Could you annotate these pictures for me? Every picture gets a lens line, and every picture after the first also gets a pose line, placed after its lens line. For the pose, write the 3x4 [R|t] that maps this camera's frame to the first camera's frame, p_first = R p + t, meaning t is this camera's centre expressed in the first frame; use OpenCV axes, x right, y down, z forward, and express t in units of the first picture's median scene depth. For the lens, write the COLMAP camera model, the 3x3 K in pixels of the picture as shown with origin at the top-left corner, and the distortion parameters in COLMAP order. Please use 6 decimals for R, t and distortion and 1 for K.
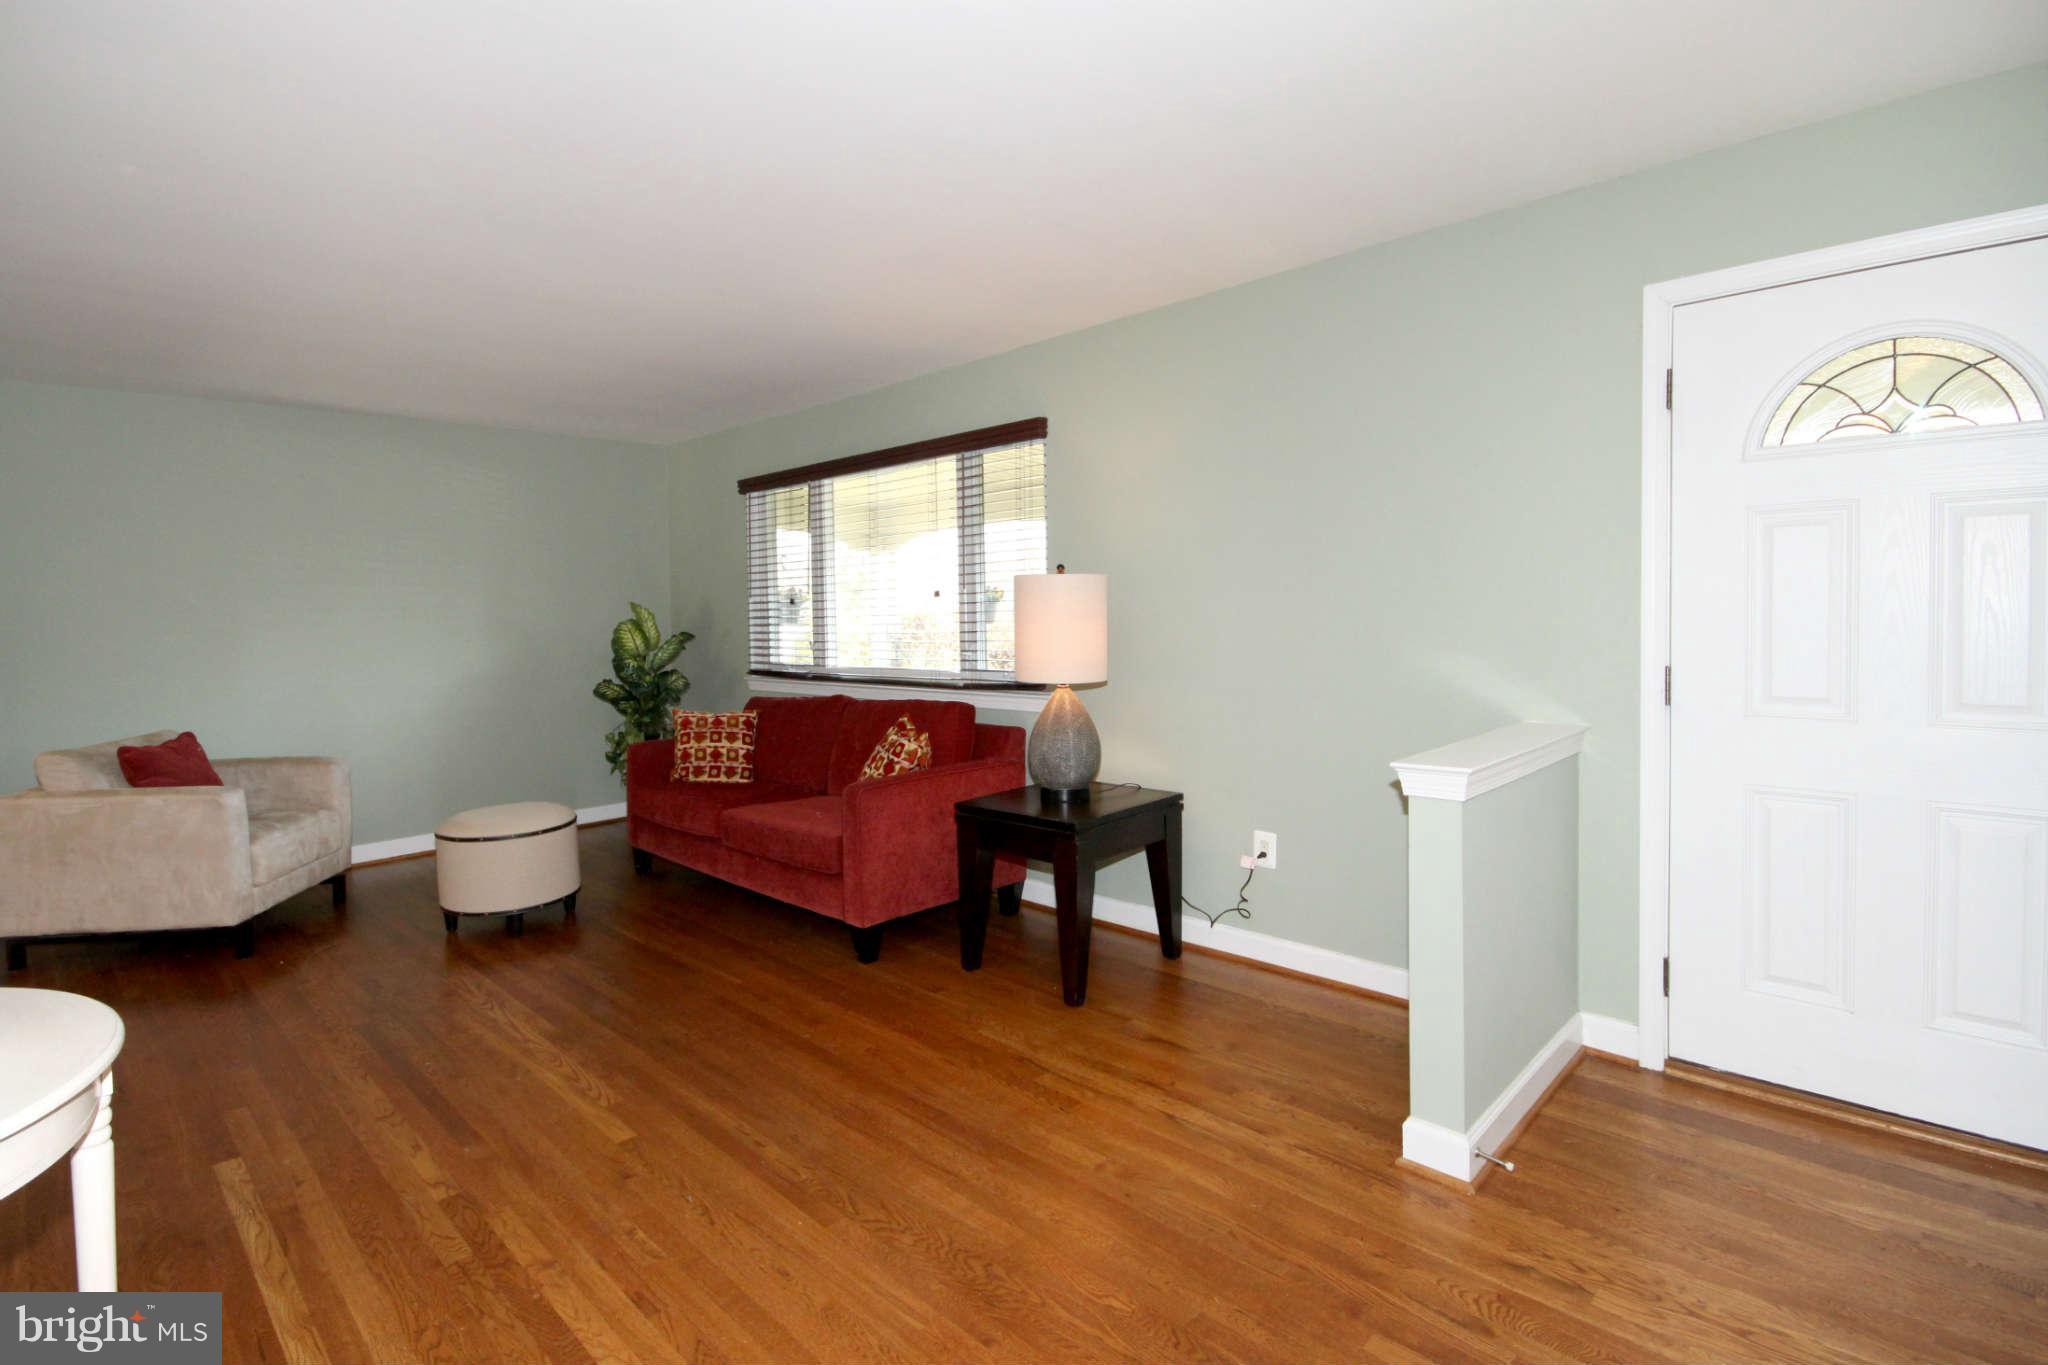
lens RADIAL K [[978.3, 0, 1015.8], [0, 978.3, 636.6], [0, 0, 1]] dist [0.000883, 0.000146]
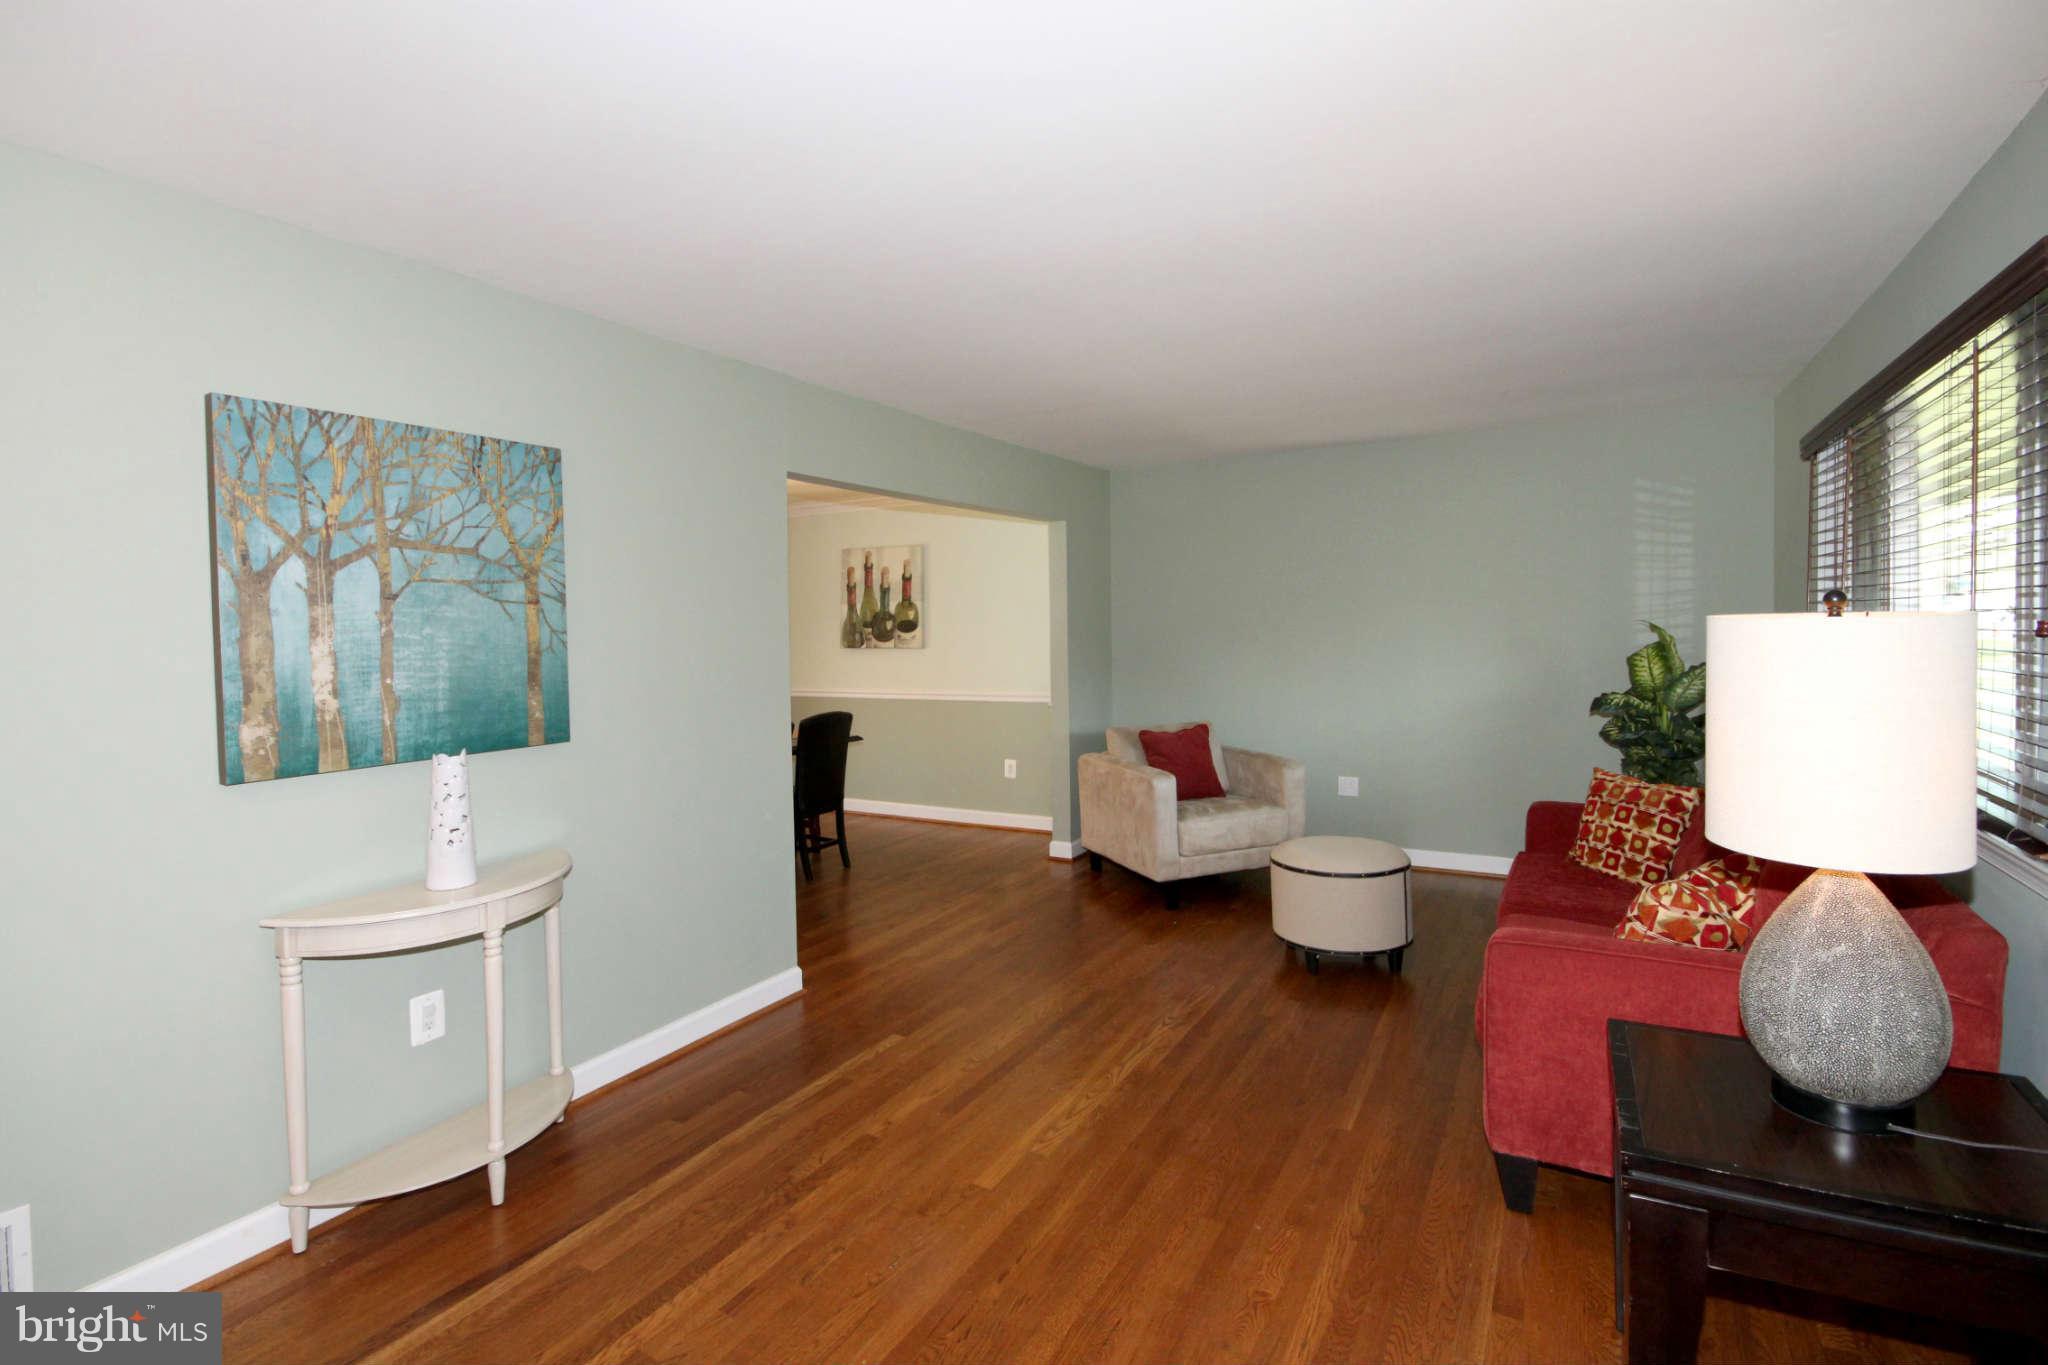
lens RADIAL K [[978.3, 0, 1015.8], [0, 978.3, 636.6], [0, 0, 1]] dist [0.000883, 0.000146]
pose [[0.242205, 0.033775, -0.969637, 0.338362], [-0.017670, 0.999382, 0.030397, -0.051749], [0.970064, 0.009771, 0.242652, 0.458948]]
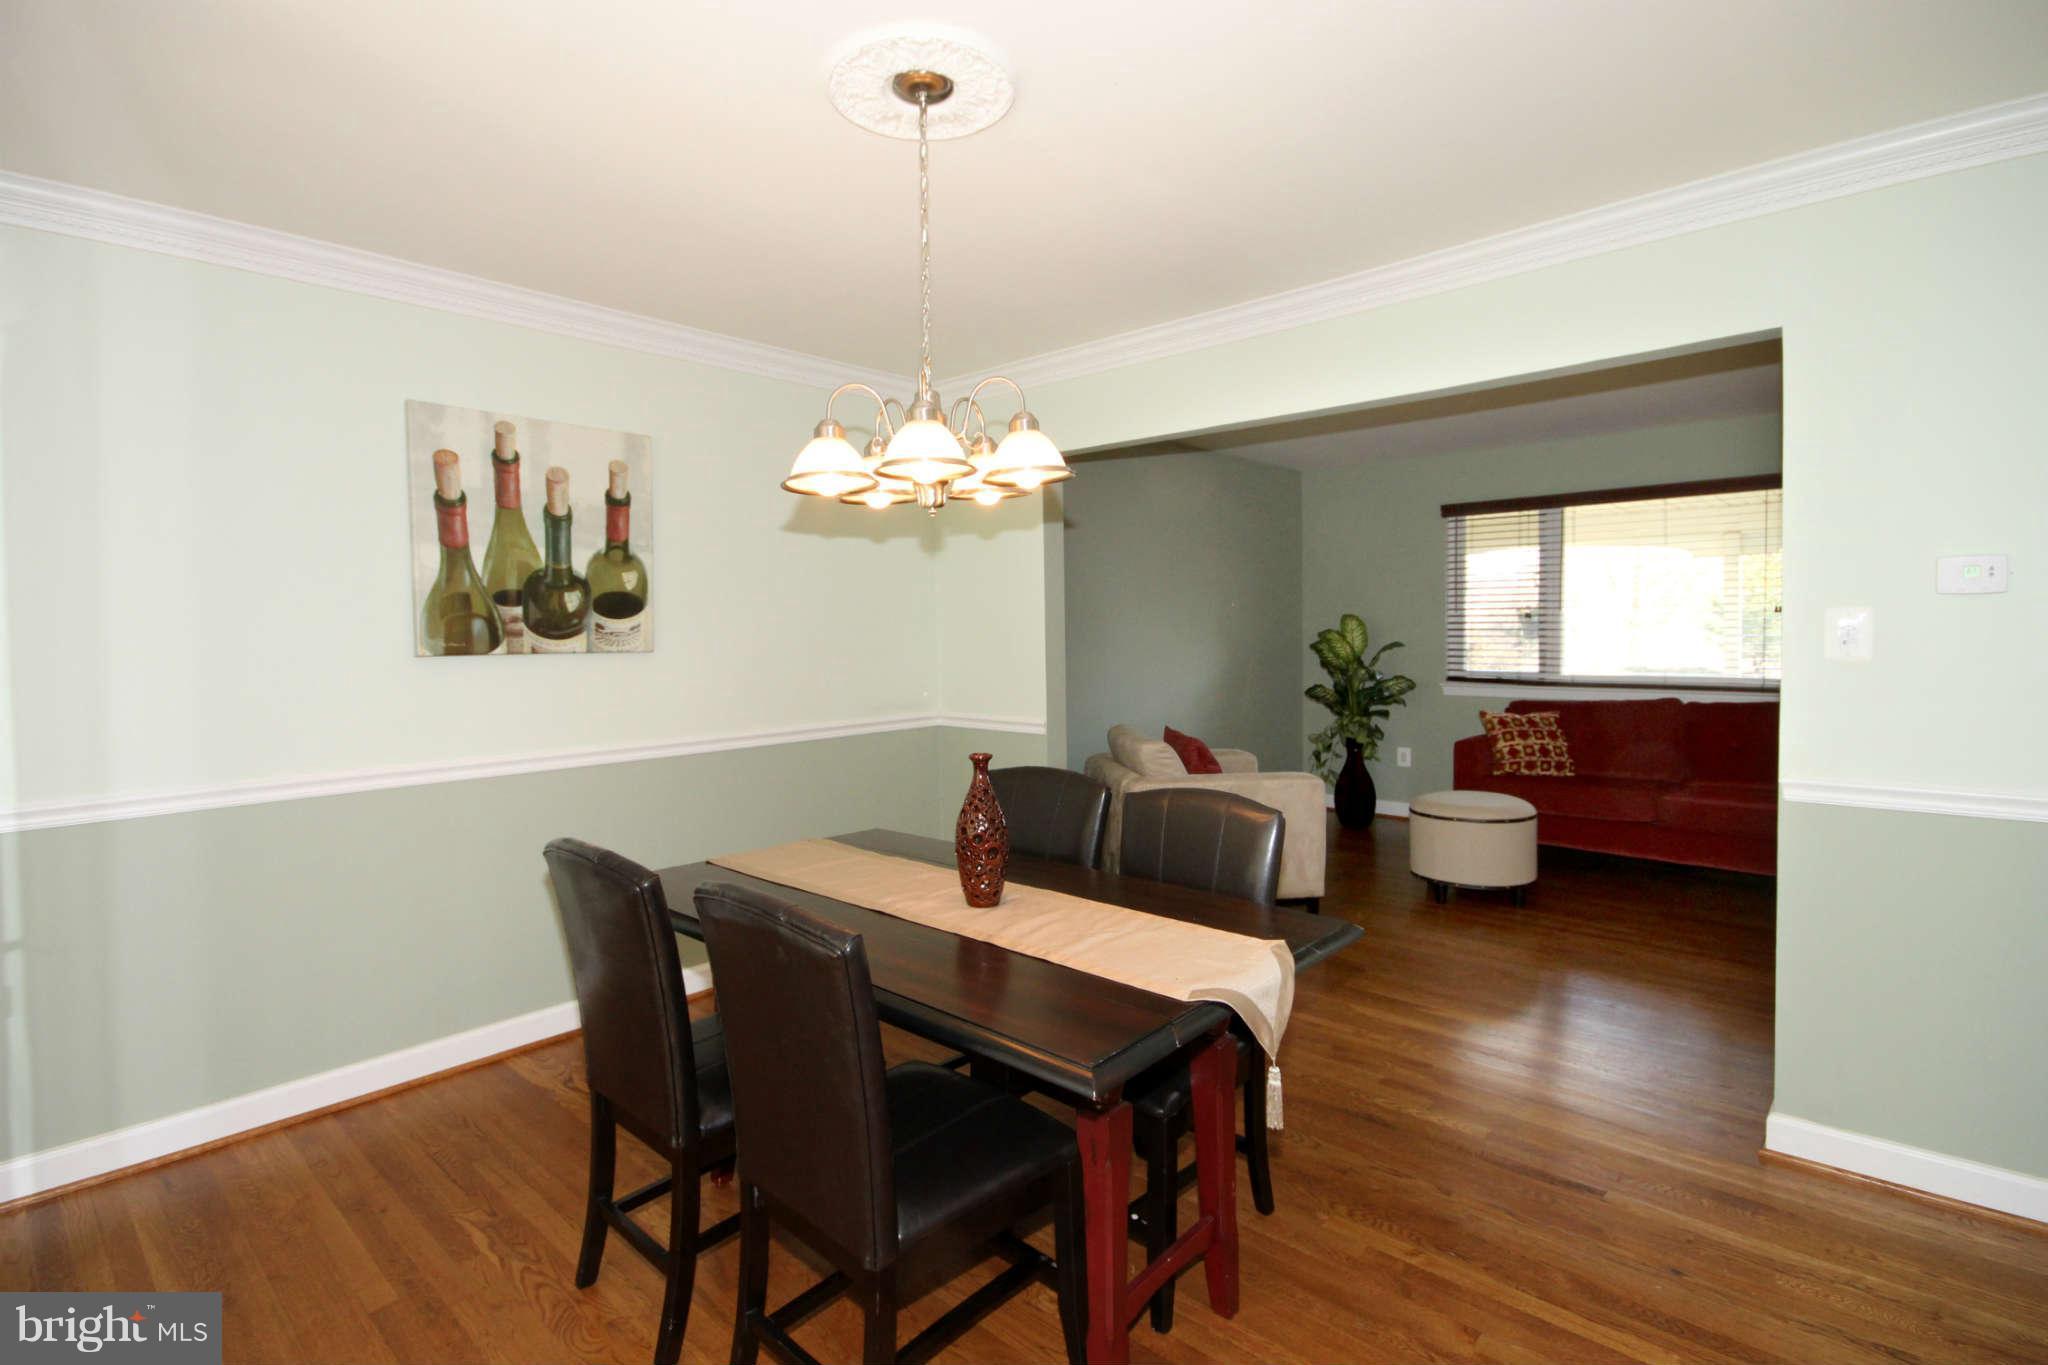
lens RADIAL K [[978.3, 0, 1015.8], [0, 978.3, 636.6], [0, 0, 1]] dist [0.000883, 0.000146]
pose [[0.999604, 0.014956, 0.023851, -1.111098], [-0.014478, 0.999693, -0.020105, 0.025093], [-0.024144, 0.019752, 0.999513, -0.127177]]
